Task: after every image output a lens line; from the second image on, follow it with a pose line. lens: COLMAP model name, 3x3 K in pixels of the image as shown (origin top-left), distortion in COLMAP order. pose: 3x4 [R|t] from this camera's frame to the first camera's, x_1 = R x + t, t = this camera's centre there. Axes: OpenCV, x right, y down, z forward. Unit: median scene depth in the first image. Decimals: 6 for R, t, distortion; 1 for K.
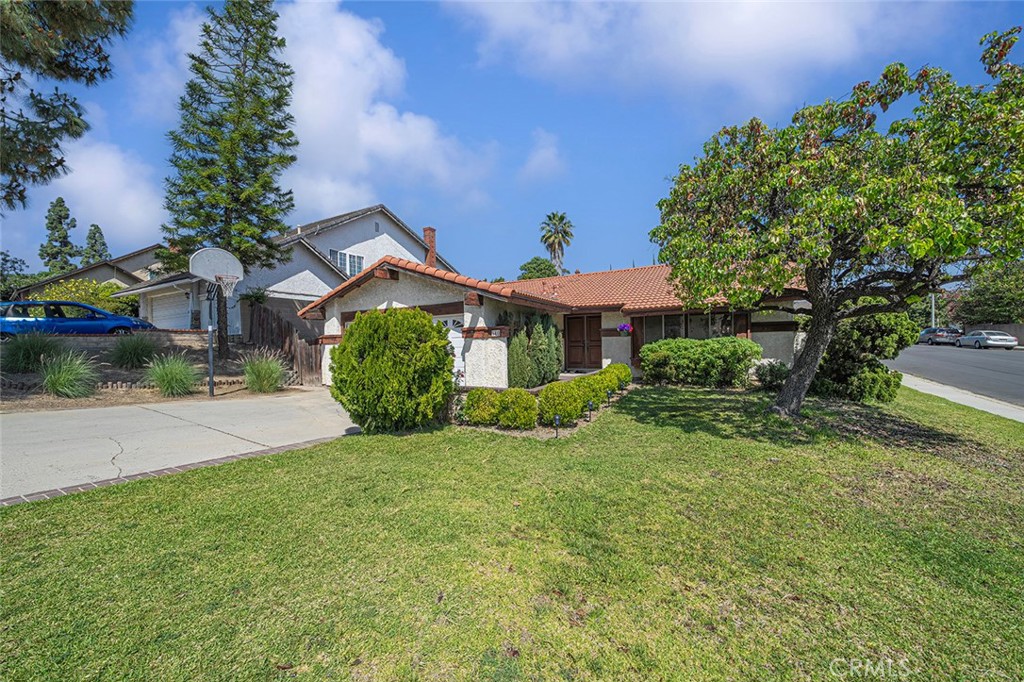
lens RADIAL K [[396.1, 0, 512.0], [0, 396.1, 352.8], [0, 0, 1]] dist [-0.000064, -0.000002]
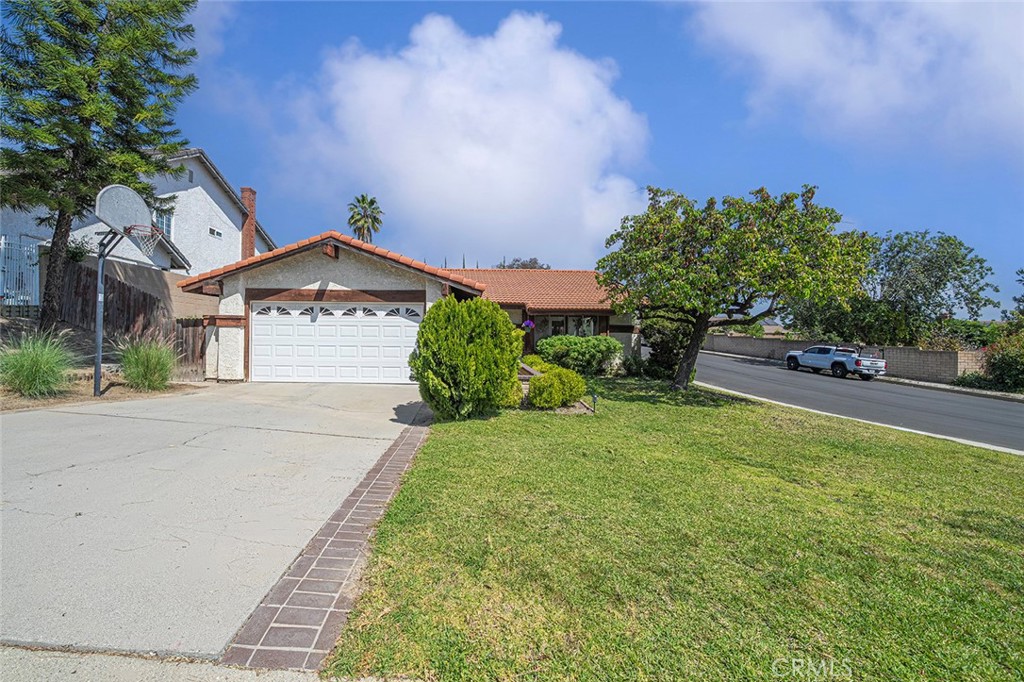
lens RADIAL K [[399.6, 0, 512.0], [0, 399.6, 341.0], [0, 0, 1]] dist [-0.000149, -0.000052]
pose [[0.863495, 0.027866, 0.503586, -0.359047], [-0.022014, 0.999603, -0.017566, 0.007547], [-0.503876, 0.004082, 0.863766, 0.024312]]
